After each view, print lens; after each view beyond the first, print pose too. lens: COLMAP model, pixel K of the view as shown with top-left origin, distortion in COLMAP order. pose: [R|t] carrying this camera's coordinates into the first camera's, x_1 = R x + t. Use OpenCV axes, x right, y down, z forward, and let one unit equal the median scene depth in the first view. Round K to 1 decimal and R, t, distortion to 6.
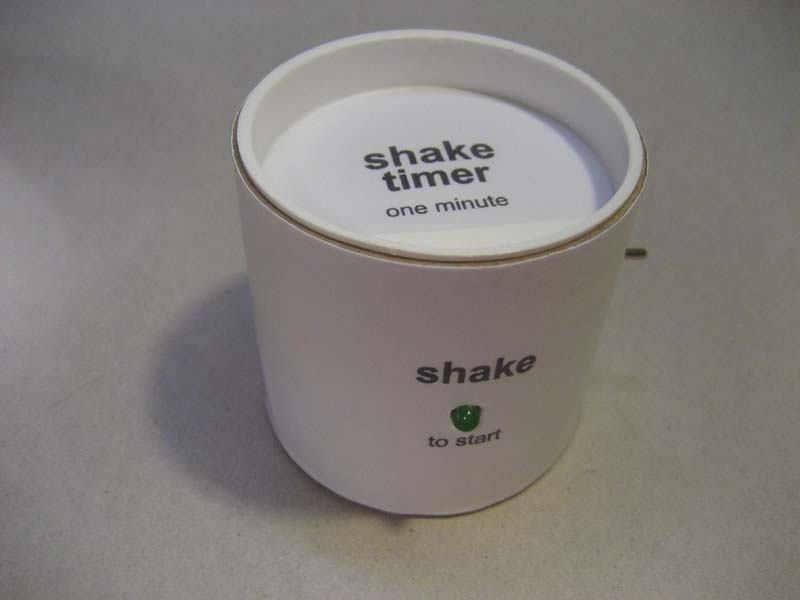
lens RADIAL K [[808.9, 0, 400.8], [0, 808.9, 298.7], [0, 0, 1]] dist [-0.029003, 0.000000]
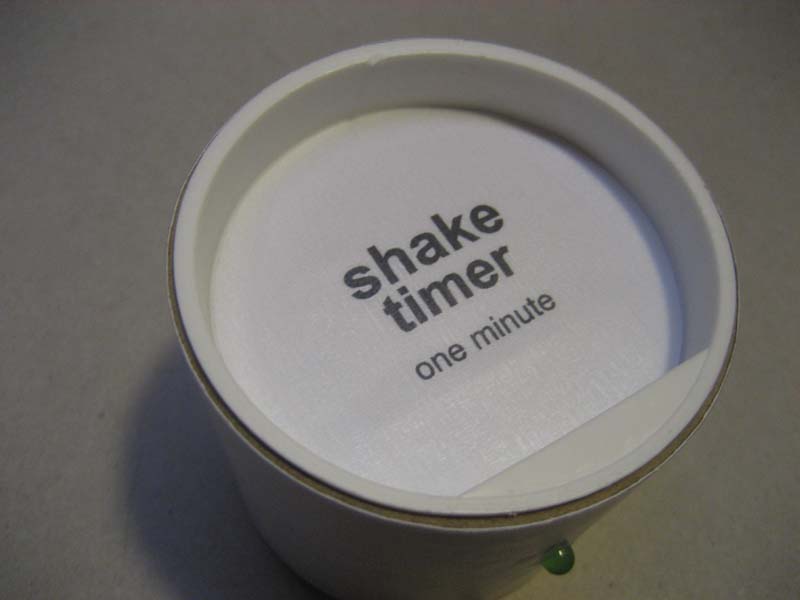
lens RADIAL K [[808.9, 0, 399.7], [0, 808.9, 301.2], [0, 0, 1]] dist [-0.029003, 0.000000]
pose [[0.933001, -0.303003, 0.194160, -0.153038], [0.228024, 0.915146, 0.332434, -0.408644], [-0.278413, -0.265888, 0.922924, 0.334309]]
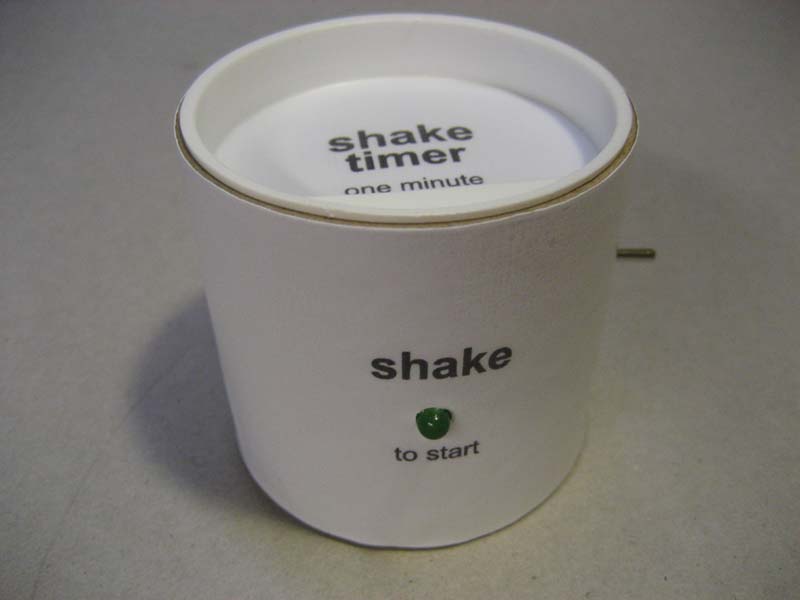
lens RADIAL K [[808.9, 0, 400.1], [0, 808.9, 302.4], [0, 0, 1]] dist [-0.029003, 0.000000]
pose [[0.997726, -0.004551, -0.067245, 0.100894], [-0.001784, 0.995585, -0.093848, 0.097256], [0.067376, 0.093755, 0.993313, 0.123650]]
